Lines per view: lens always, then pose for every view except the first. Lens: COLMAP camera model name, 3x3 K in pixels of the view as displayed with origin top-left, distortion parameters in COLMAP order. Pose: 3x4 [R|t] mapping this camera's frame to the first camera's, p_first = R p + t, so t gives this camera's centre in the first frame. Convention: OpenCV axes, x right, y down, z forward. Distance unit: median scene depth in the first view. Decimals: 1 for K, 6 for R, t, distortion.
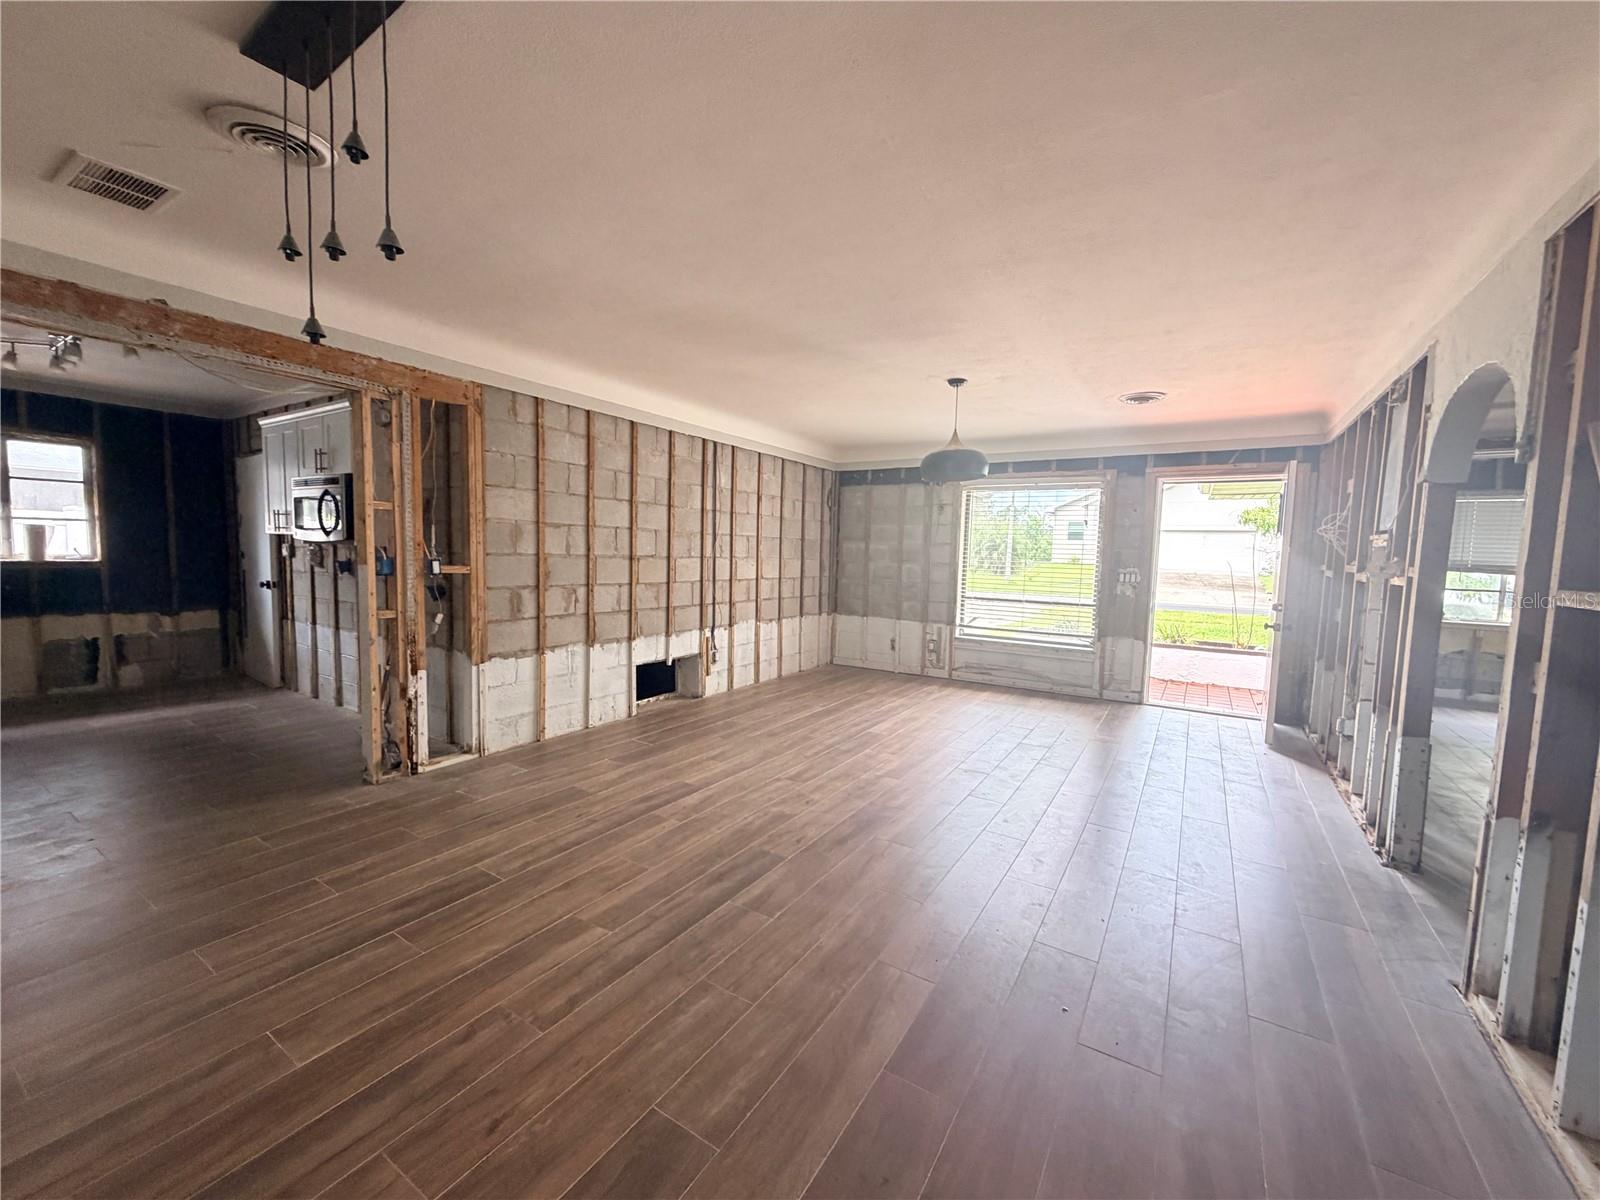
lens RADIAL K [[635.4, 0, 796.5], [0, 635.4, 599.8], [0, 0, 1]] dist [-0.003426, 0.000075]
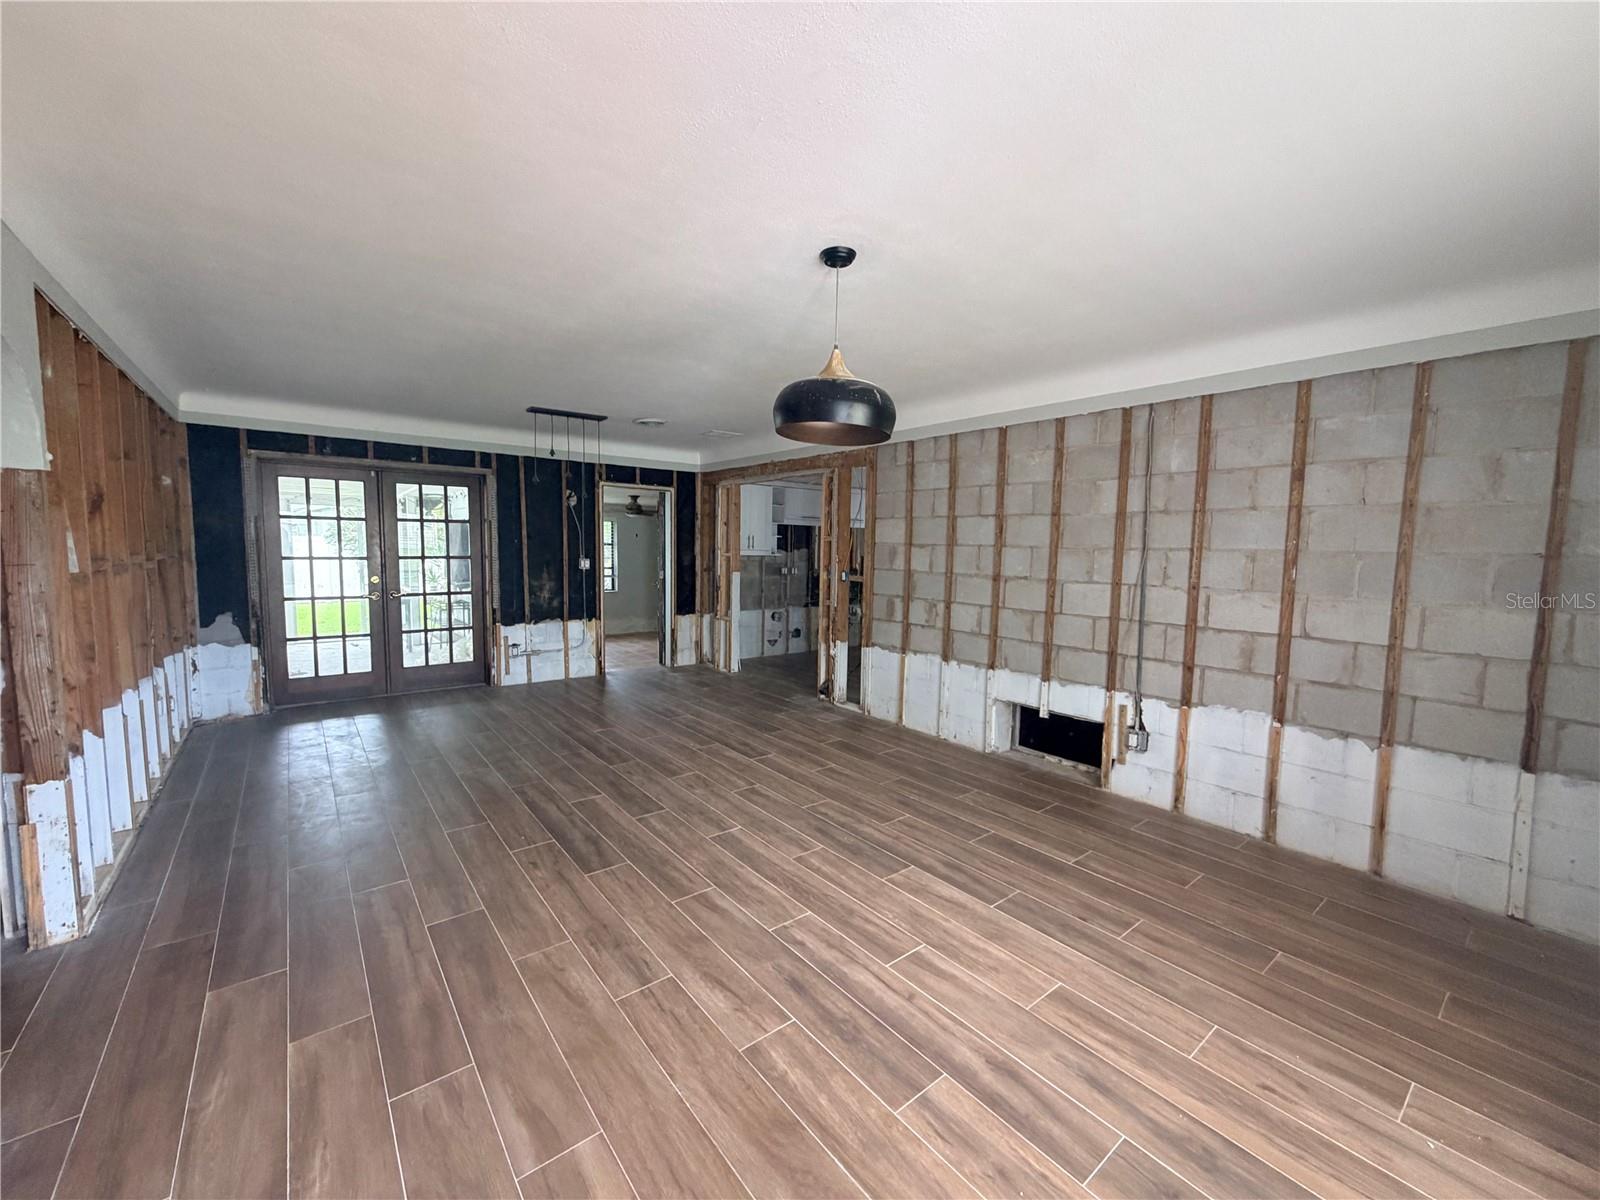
lens RADIAL K [[635.4, 0, 798.3], [0, 635.4, 604.2], [0, 0, 1]] dist [-0.003426, 0.000075]
pose [[-0.324770, 0.052097, -0.944357, 0.660965], [-0.102492, 0.990663, 0.089899, -0.078697], [0.940223, 0.125985, -0.316398, 0.989479]]
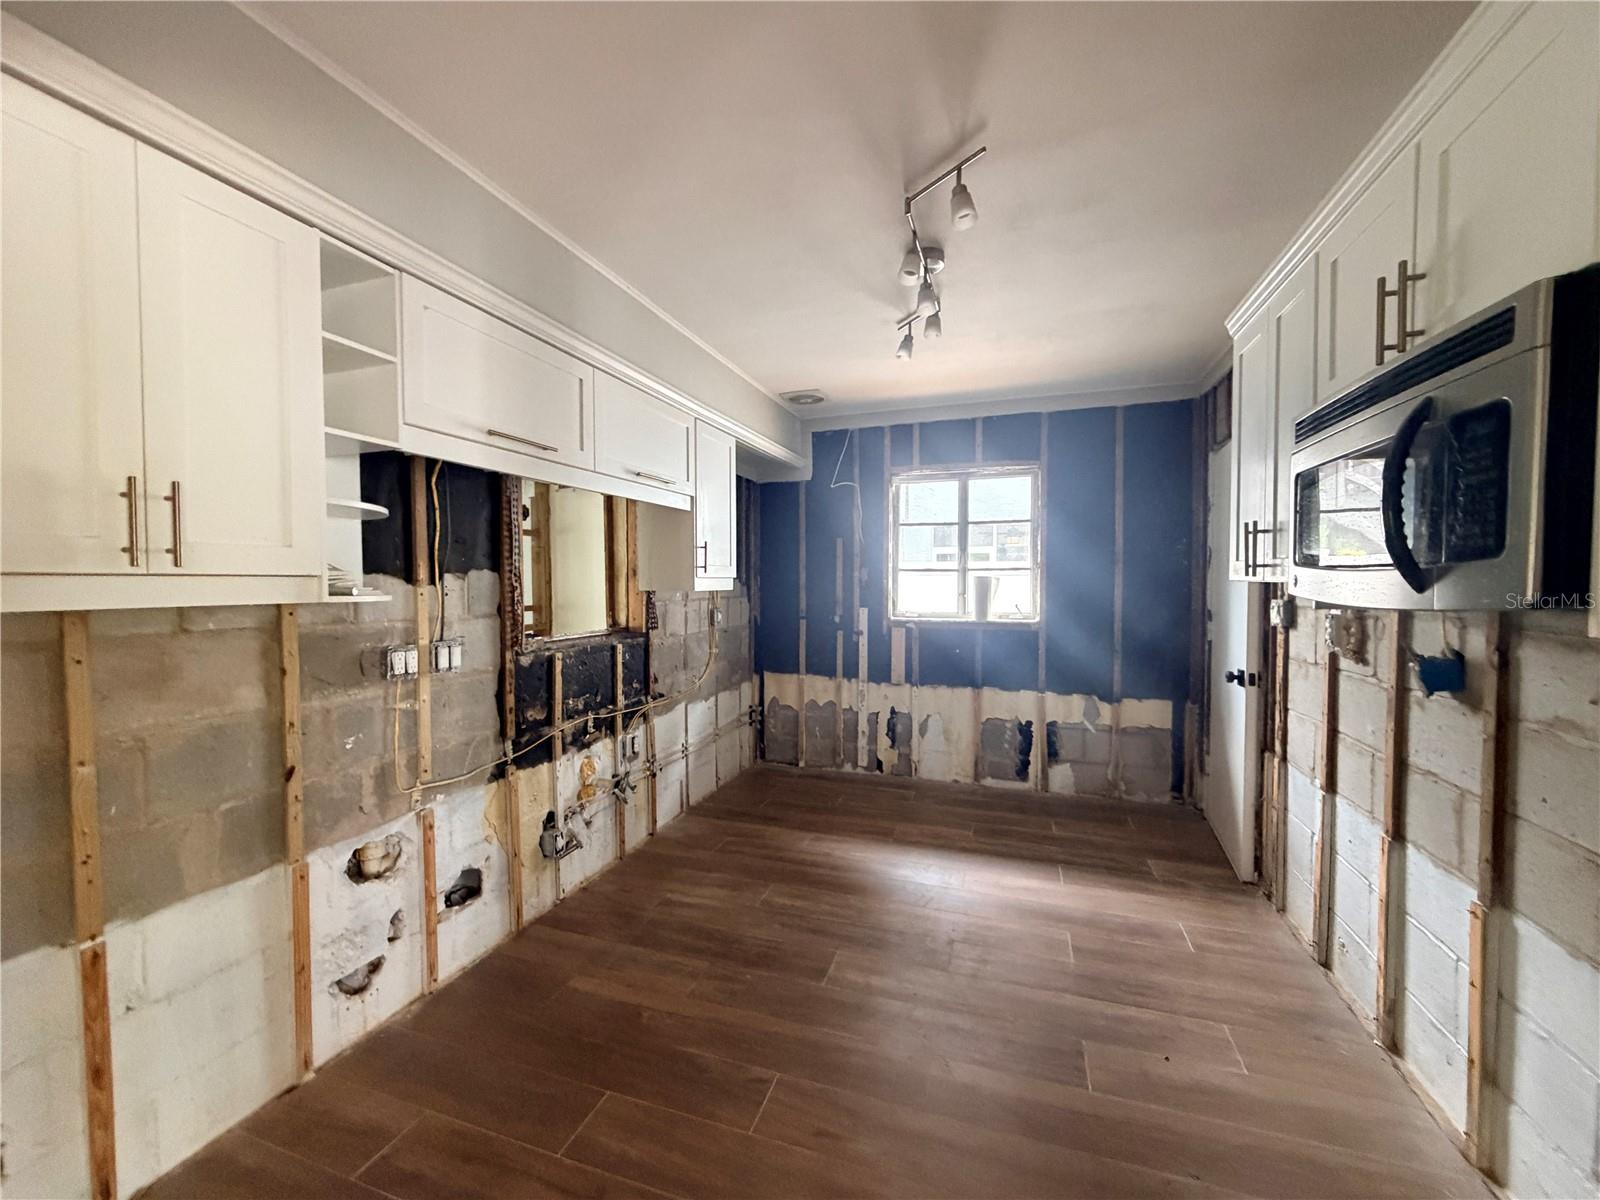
lens RADIAL K [[635.4, 0, 789.3], [0, 635.4, 600.0], [0, 0, 1]] dist [-0.003426, 0.000075]
pose [[0.218250, 0.003345, -0.975887, -0.444920], [-0.065371, 0.997798, -0.011199, -0.062751], [0.973701, 0.066239, 0.217988, 0.570142]]
